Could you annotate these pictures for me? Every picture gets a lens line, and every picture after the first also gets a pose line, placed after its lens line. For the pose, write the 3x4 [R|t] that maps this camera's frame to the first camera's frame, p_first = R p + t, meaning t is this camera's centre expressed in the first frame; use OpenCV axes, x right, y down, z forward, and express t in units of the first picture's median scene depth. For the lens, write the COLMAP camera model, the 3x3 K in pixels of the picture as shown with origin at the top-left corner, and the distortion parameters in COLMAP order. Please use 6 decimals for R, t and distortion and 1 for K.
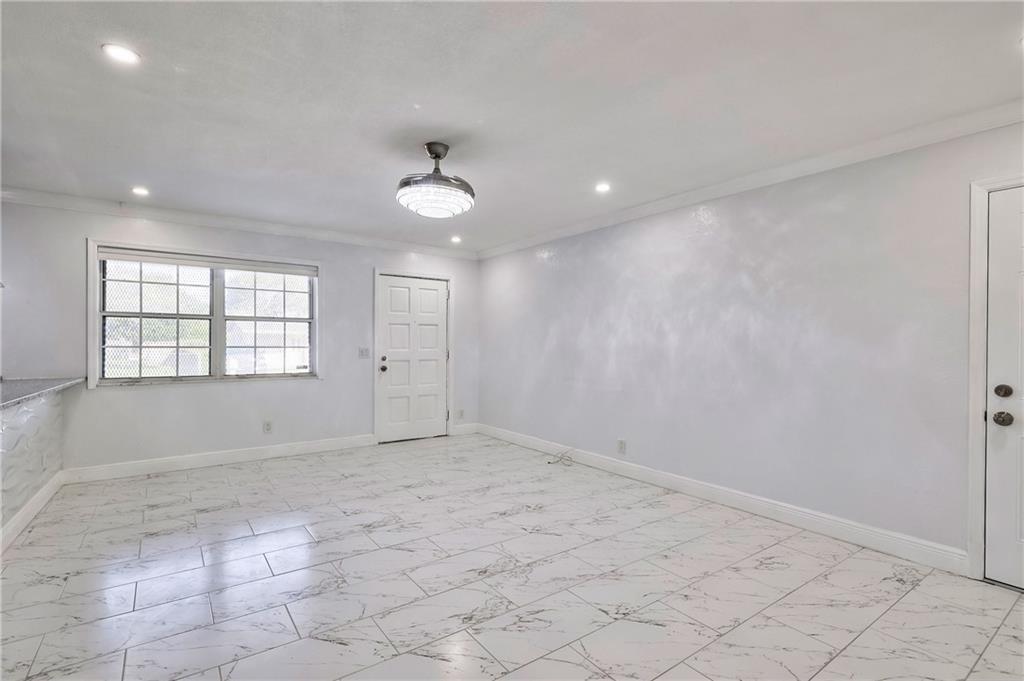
lens RADIAL K [[483.6, 0, 518.9], [0, 483.6, 345.8], [0, 0, 1]] dist [-0.002055, 0.000959]
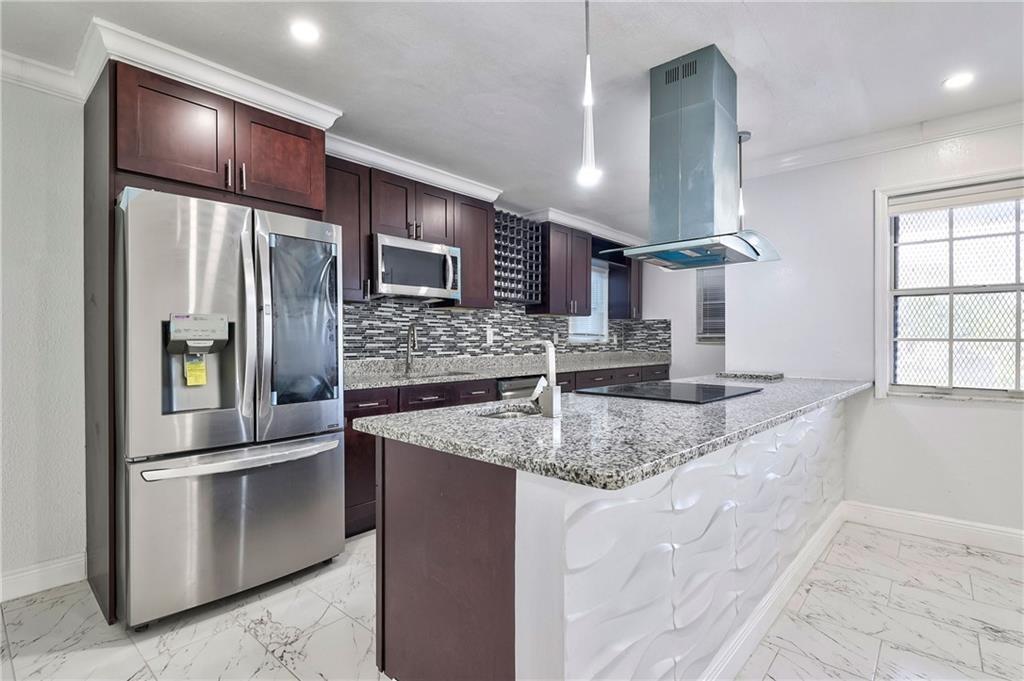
lens RADIAL K [[483.6, 0, 518.2], [0, 483.6, 340.0], [0, 0, 1]] dist [-0.002055, 0.000959]
pose [[0.226976, -0.008606, -0.973862, -0.301219], [-0.005956, 0.999930, -0.010225, 0.013144], [0.973882, 0.008121, 0.226909, 0.306799]]
